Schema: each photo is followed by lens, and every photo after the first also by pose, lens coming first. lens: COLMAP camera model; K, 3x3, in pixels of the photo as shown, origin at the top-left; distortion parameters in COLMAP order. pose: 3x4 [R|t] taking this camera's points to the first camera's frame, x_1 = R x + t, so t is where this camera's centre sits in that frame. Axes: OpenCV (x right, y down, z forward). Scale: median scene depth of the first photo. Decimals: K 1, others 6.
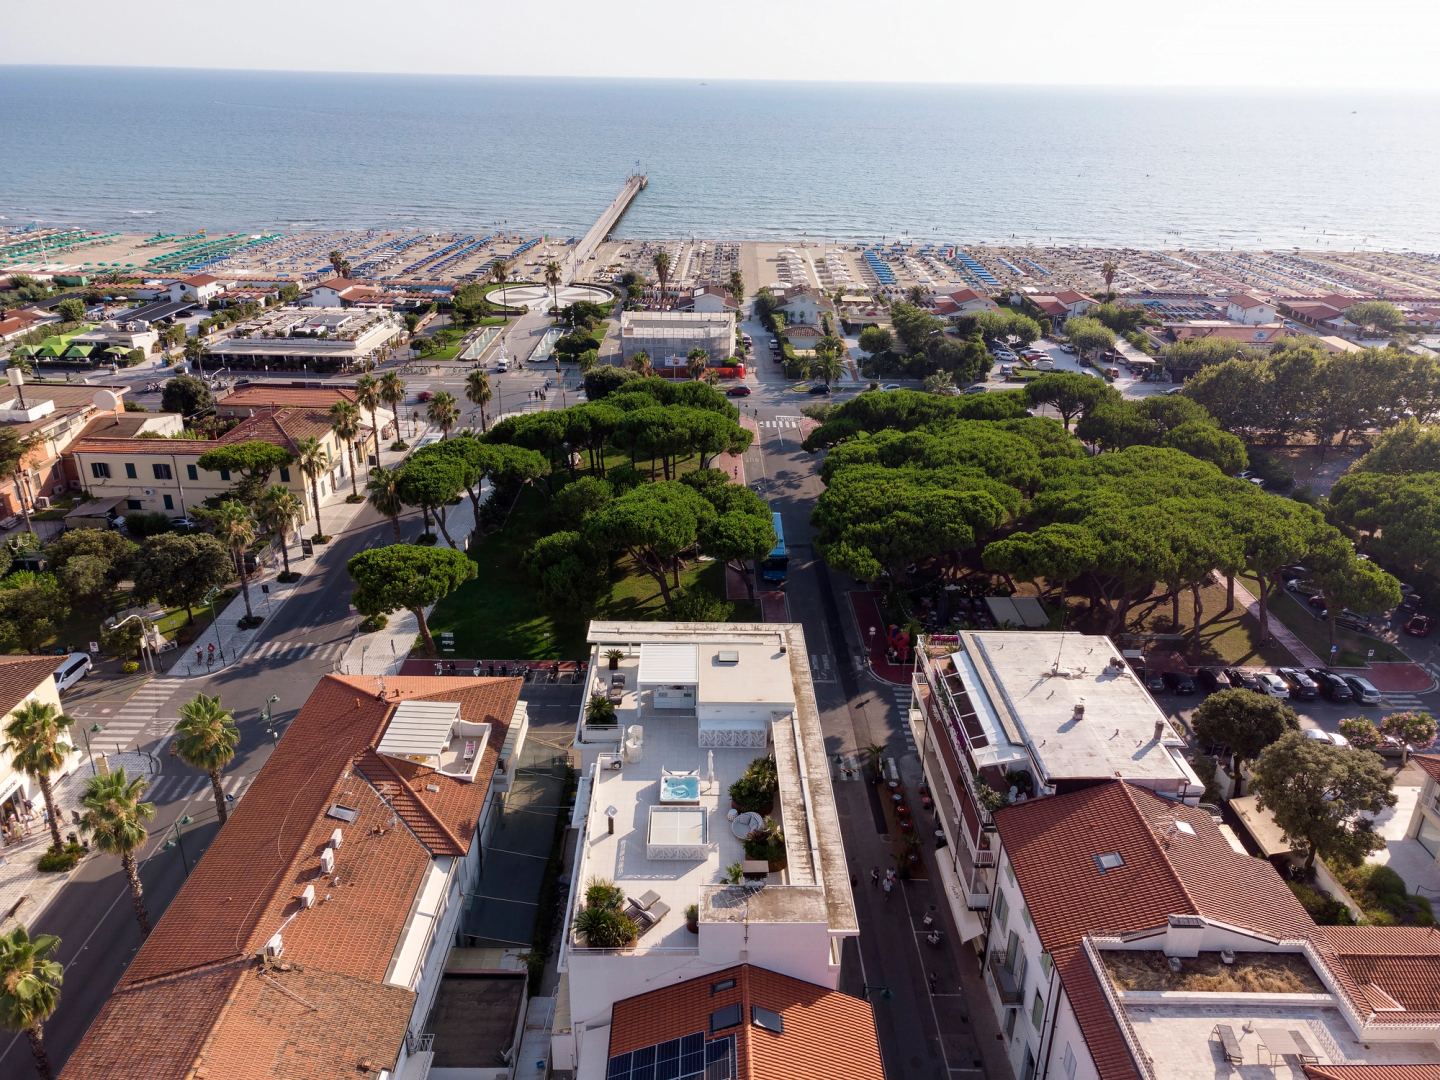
lens RADIAL K [[1069.3, 0, 714.9], [0, 1069.3, 535.7], [0, 0, 1]] dist [0.024266, 0.001187]
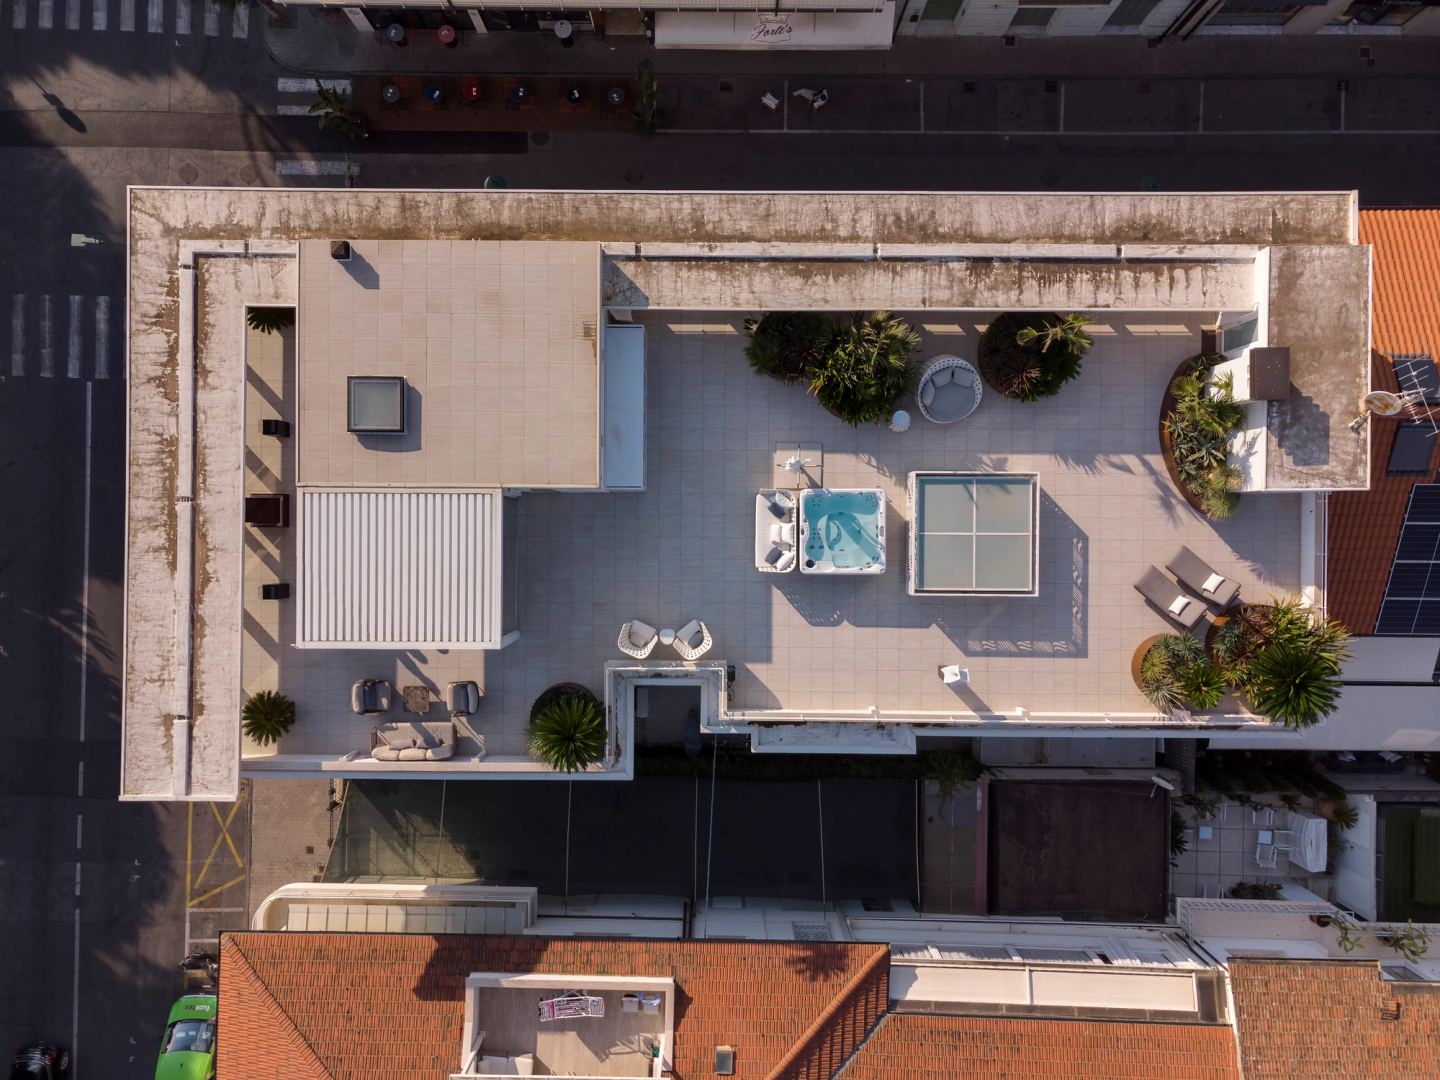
lens RADIAL K [[1084.8, 0, 713.8], [0, 1084.8, 532.5], [0, 0, 1]] dist [-0.014877, 0.064410]
pose [[0.014331, -0.999659, -0.021840, -0.023092], [0.389323, -0.014539, 0.920987, -0.205957], [-0.920990, -0.021702, 0.388982, 0.854277]]
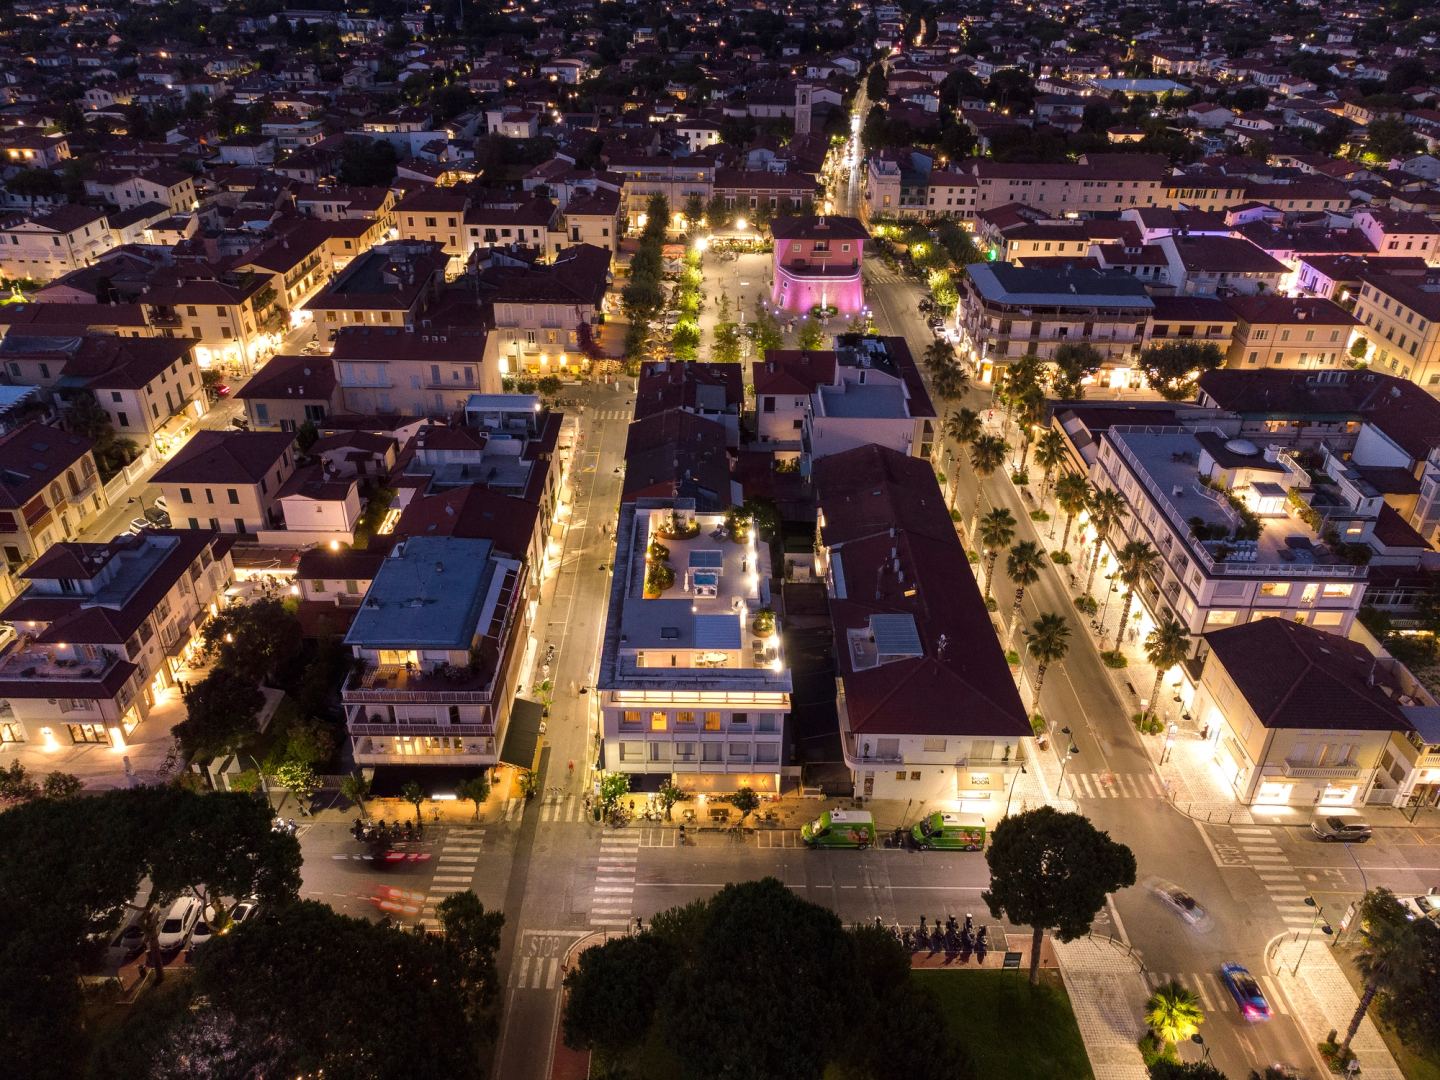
lens RADIAL K [[1069.3, 0, 714.9], [0, 1069.3, 535.7], [0, 0, 1]] dist [0.024266, 0.001187]
pose [[-0.999508, -0.027370, -0.015296, -0.019731], [-0.028627, 0.597614, 0.801273, -1.078384], [-0.012790, 0.801317, -0.598104, 1.877573]]
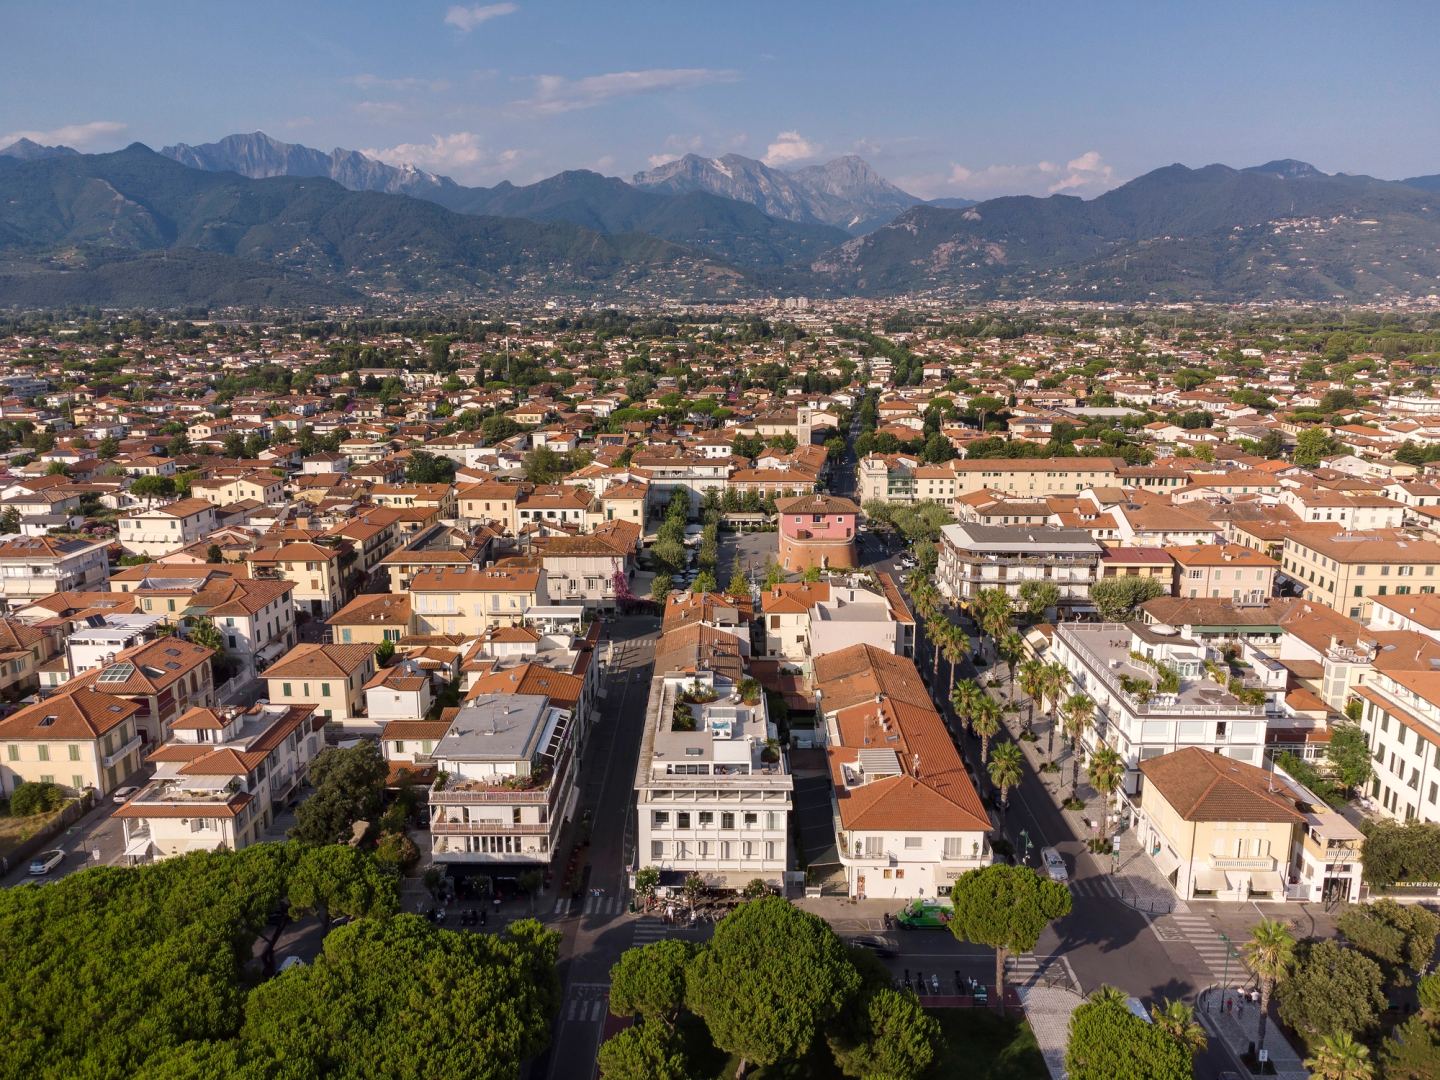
lens RADIAL K [[1062.5, 0, 712.7], [0, 1062.5, 535.9], [0, 0, 1]] dist [0.040500, -0.063172]
pose [[-0.999784, -0.018125, 0.010190, -0.028830], [-0.008681, 0.809159, 0.587526, -1.170242], [-0.018895, 0.587310, -0.809141, 2.327553]]
